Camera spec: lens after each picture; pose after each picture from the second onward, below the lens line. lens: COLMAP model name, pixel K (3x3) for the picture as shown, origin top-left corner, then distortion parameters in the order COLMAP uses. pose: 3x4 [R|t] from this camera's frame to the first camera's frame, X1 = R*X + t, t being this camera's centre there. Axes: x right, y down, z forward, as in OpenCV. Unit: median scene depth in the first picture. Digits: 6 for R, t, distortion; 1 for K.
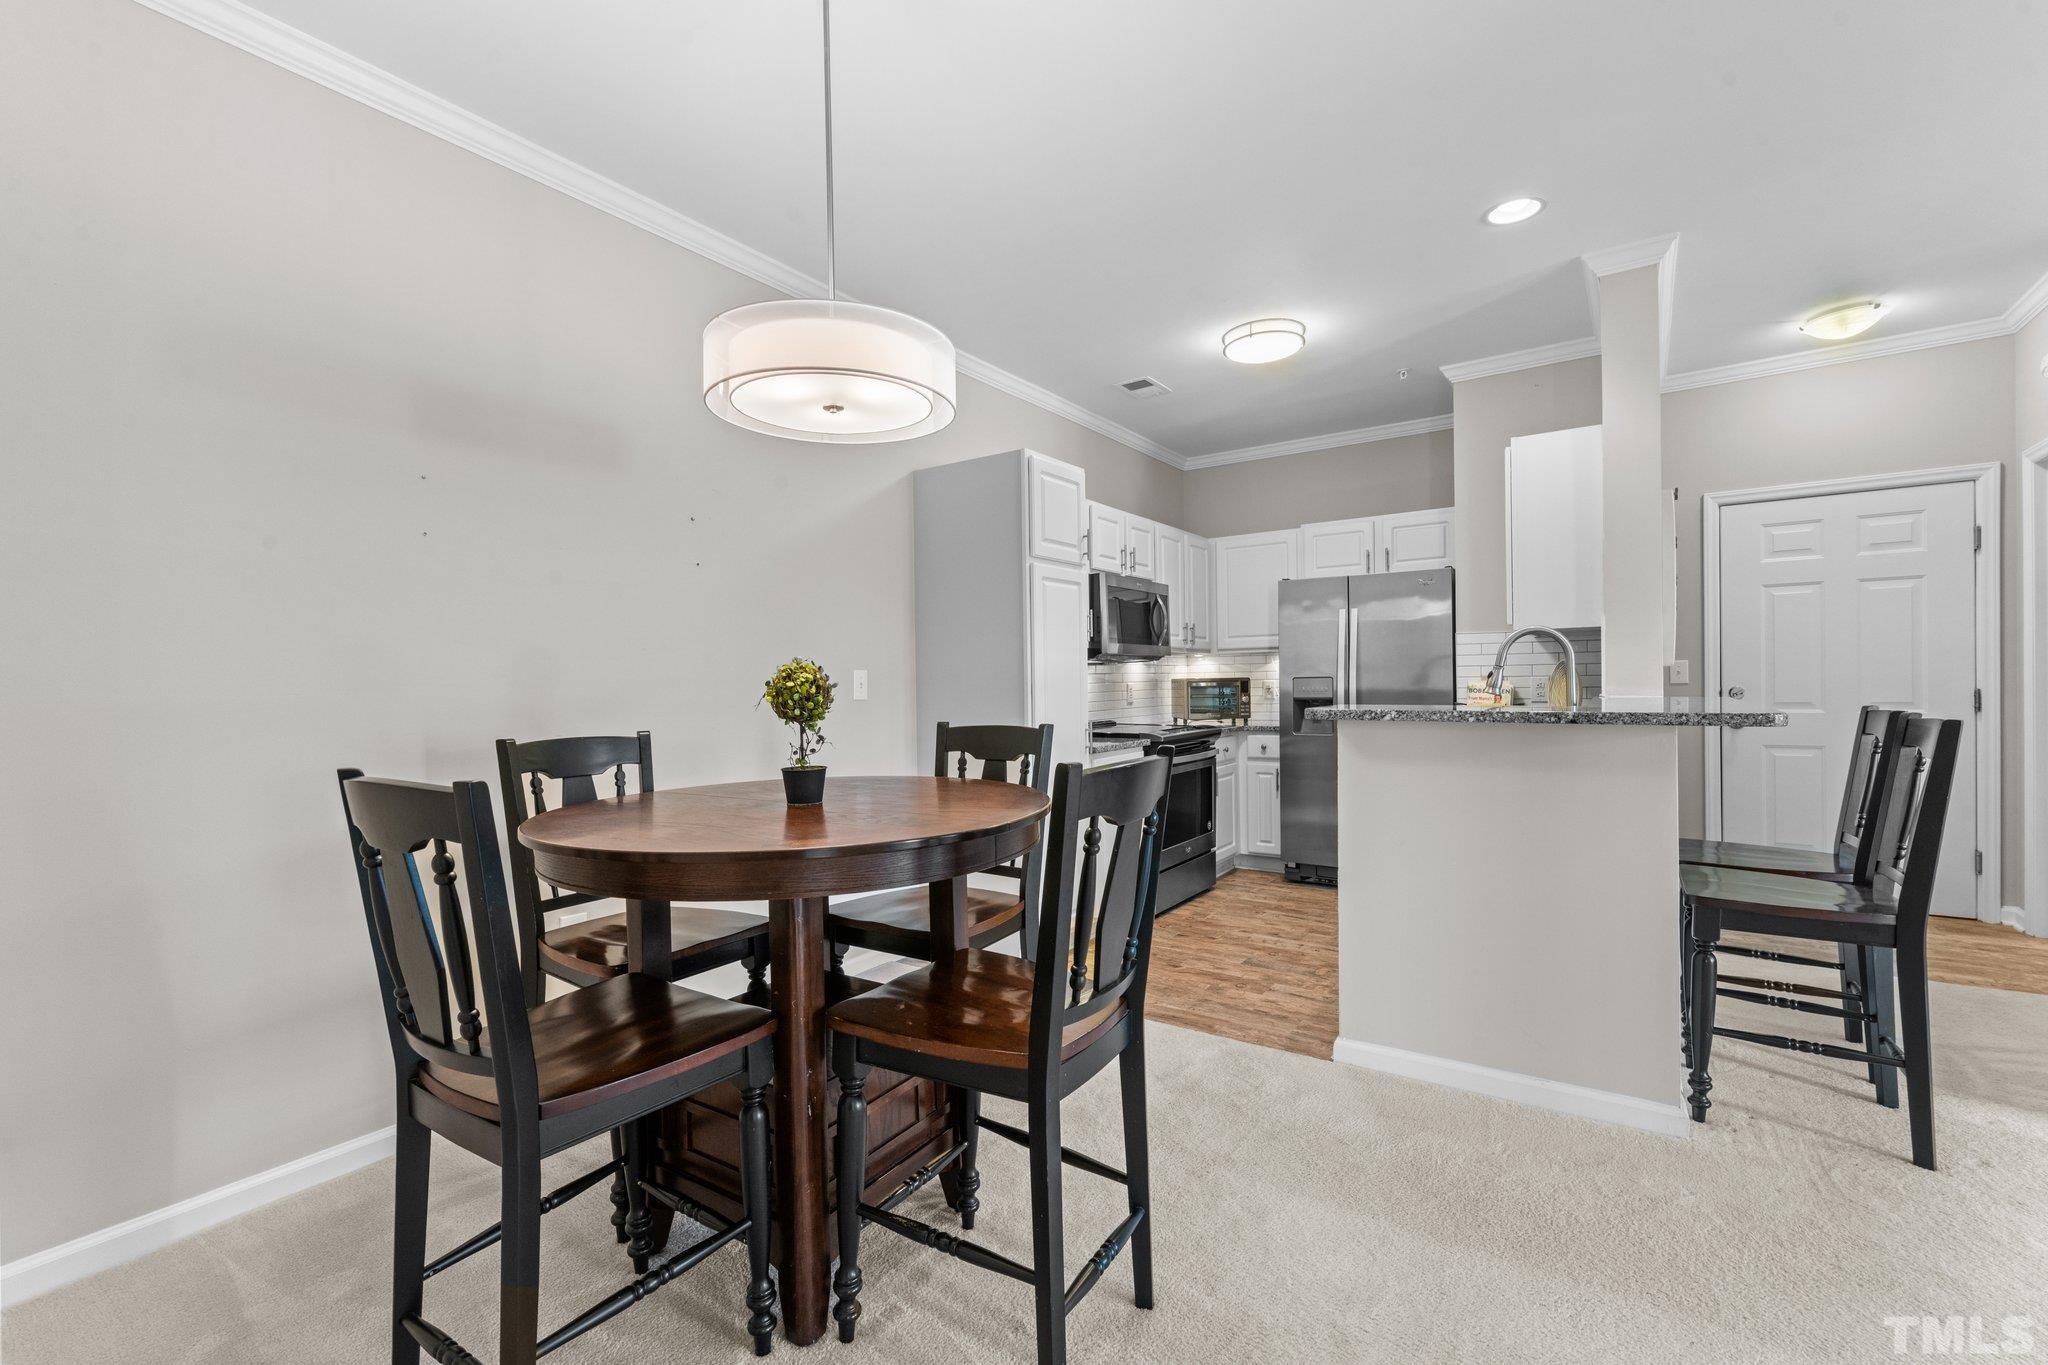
lens RADIAL K [[868.6, 0, 1032.9], [0, 868.6, 692.8], [0, 0, 1]] dist [-0.003377, 0.000217]
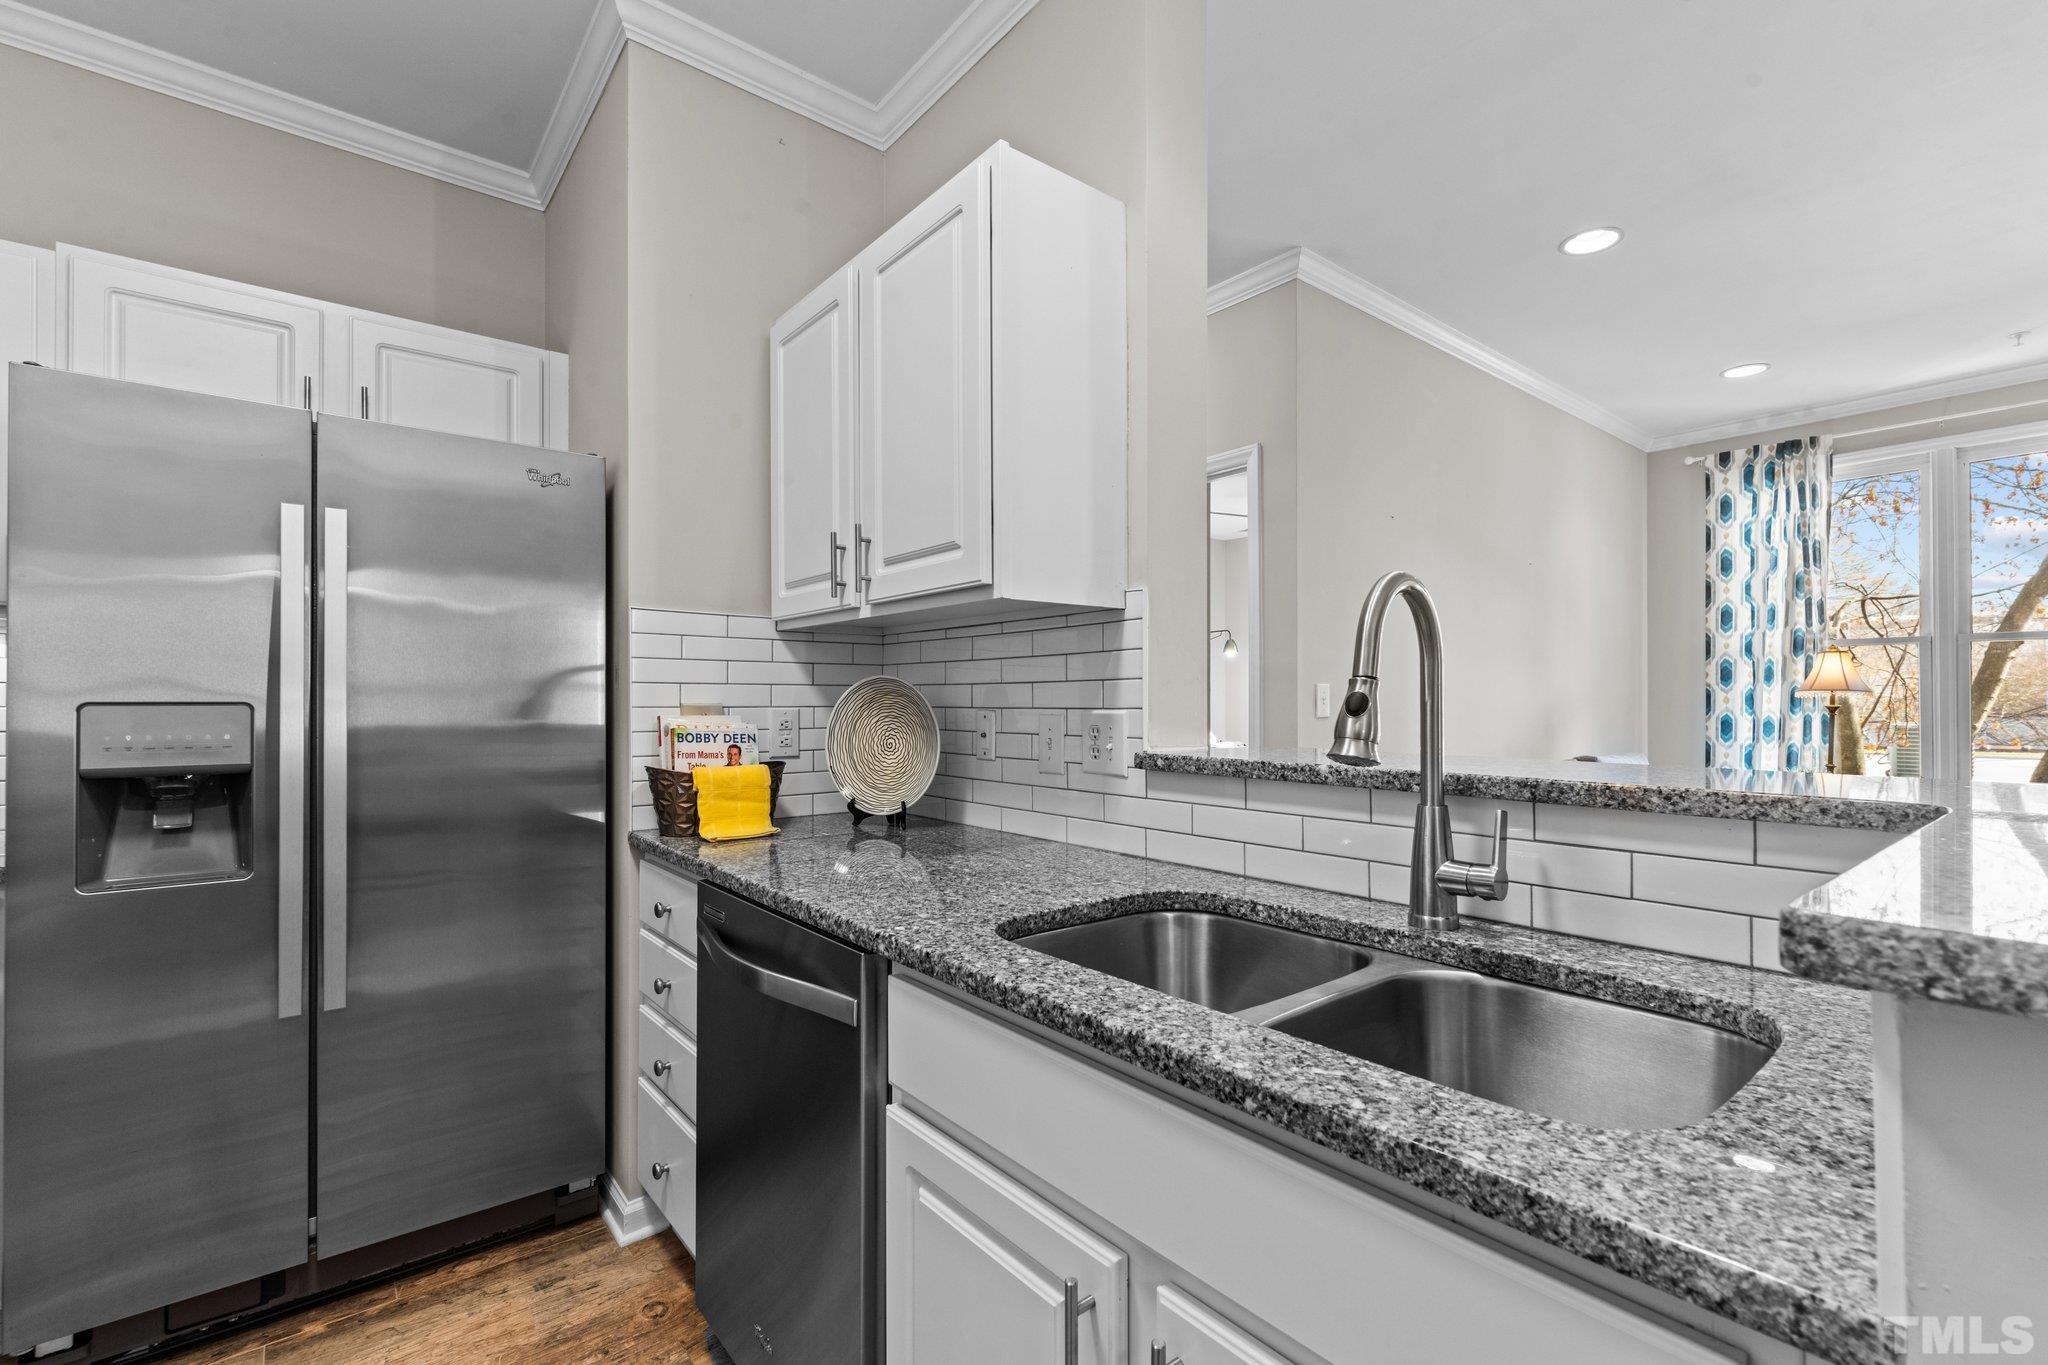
lens RADIAL K [[891.6, 0, 1011.0], [0, 891.6, 692.1], [0, 0, 1]] dist [0.000943, -0.000460]
pose [[0.284512, 0.021716, 0.958426, 0.093188], [0.008619, 0.999645, -0.025209, -0.009876], [-0.958634, 0.015433, 0.284224, 0.574907]]
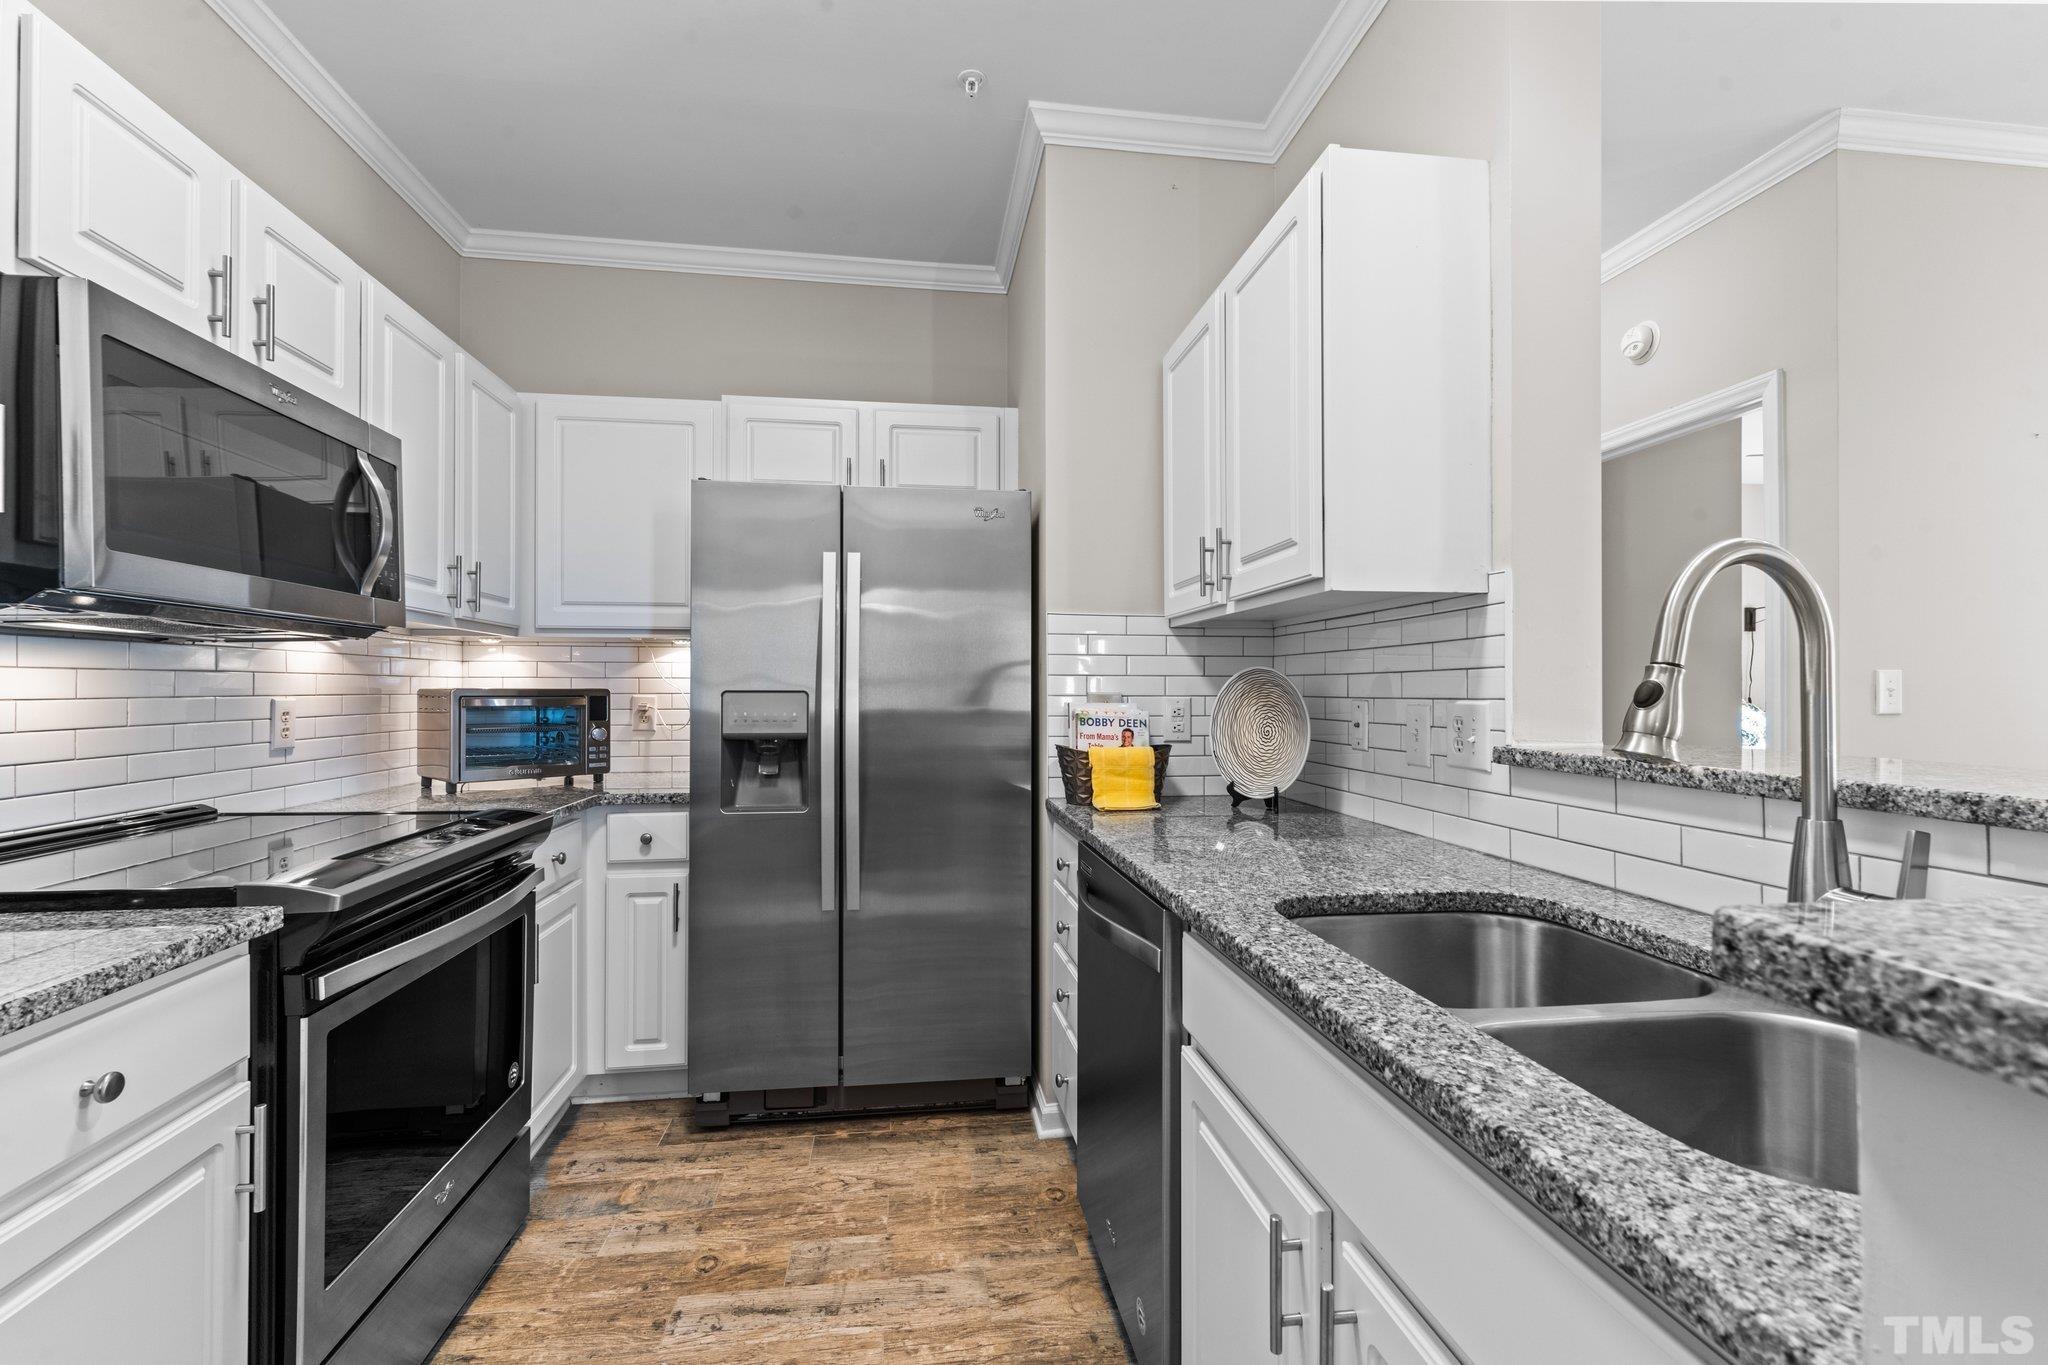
lens RADIAL K [[891.6, 0, 1028.0], [0, 891.6, 679.7], [0, 0, 1]] dist [0.000943, -0.000460]
pose [[0.741832, 0.022080, 0.670222, 0.095511], [-0.002580, 0.999544, -0.030074, -0.008781], [-0.670581, 0.020581, 0.741551, 0.505897]]
